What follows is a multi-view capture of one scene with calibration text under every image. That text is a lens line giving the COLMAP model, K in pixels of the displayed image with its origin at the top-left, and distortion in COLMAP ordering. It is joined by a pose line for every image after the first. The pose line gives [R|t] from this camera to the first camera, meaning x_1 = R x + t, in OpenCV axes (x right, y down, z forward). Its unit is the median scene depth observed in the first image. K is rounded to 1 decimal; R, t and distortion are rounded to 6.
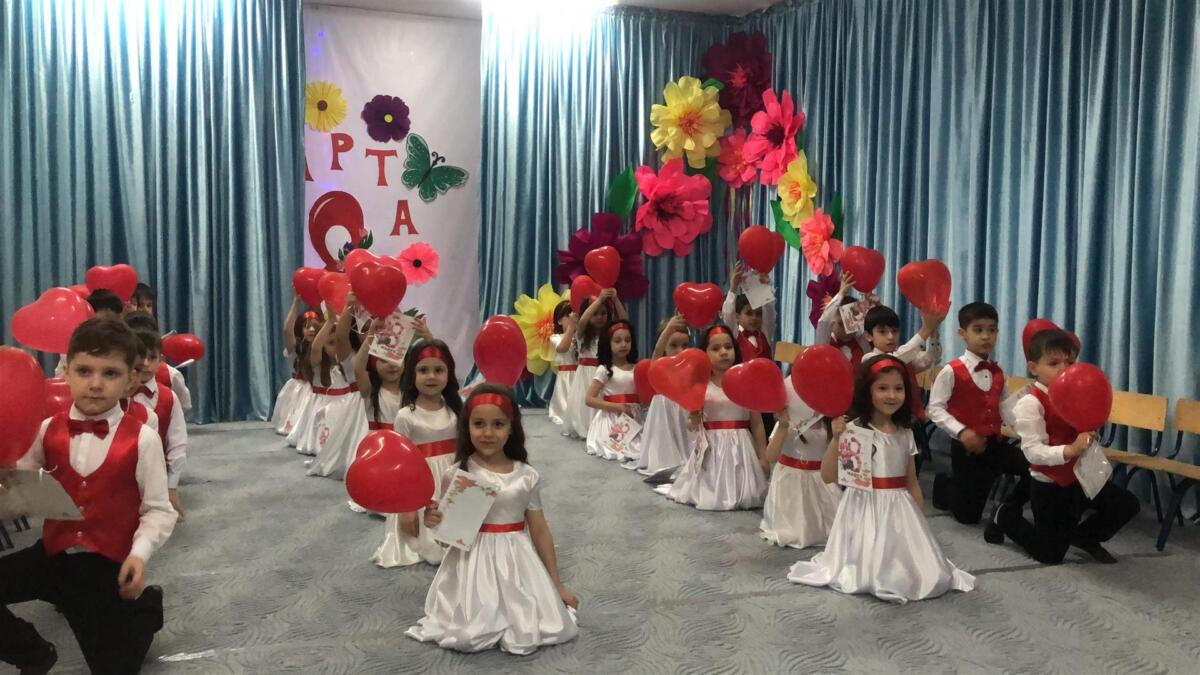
lens RADIAL K [[1252.8, 0, 603.7], [0, 1252.8, 333.6], [0, 0, 1]] dist [0.163878, -0.003184]
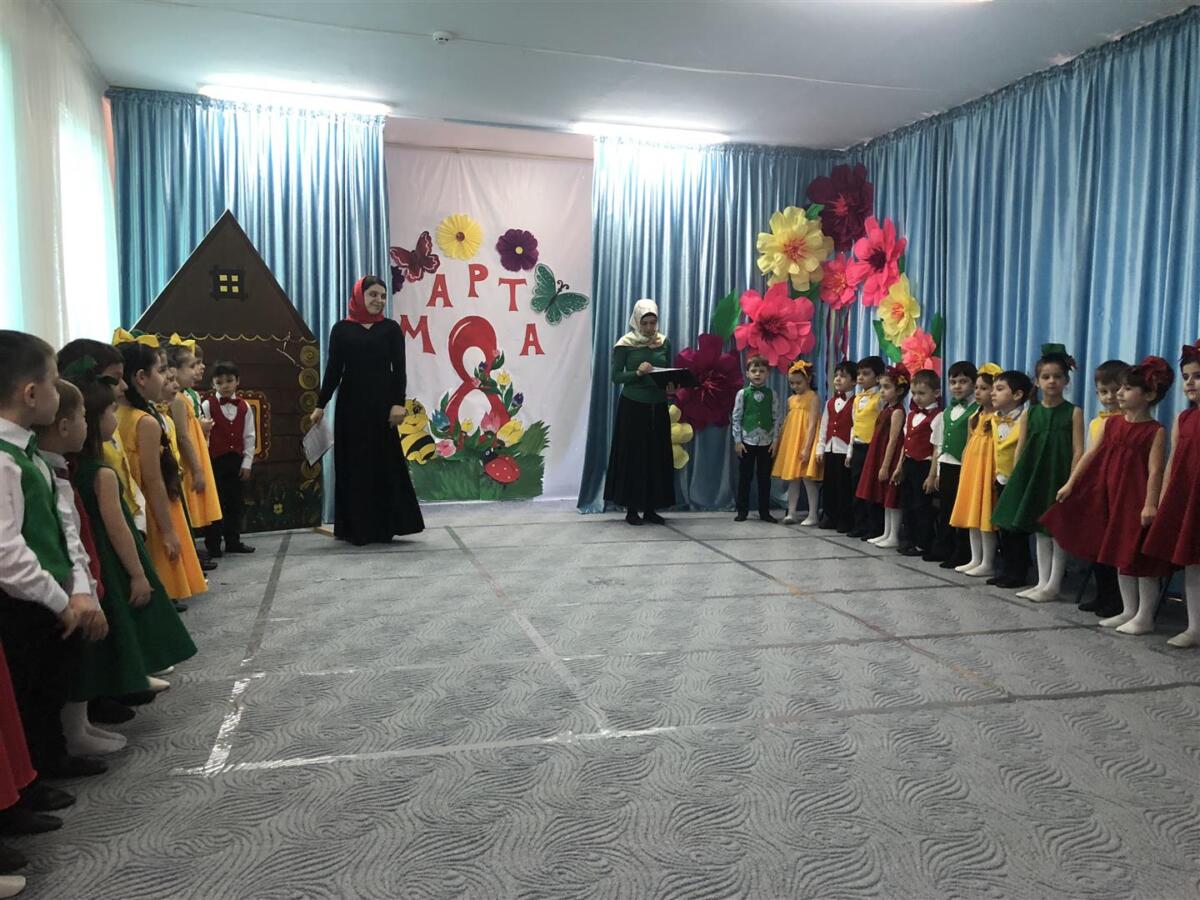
lens RADIAL K [[1022.2, 0, 602.4], [0, 1022.2, 445.4], [0, 0, 1]] dist [0.095140, 0.000883]
pose [[0.994477, 0.006867, -0.104731, -0.001581], [-0.006469, 0.999971, 0.004135, -0.002588], [0.104756, -0.003435, 0.994492, 0.111454]]
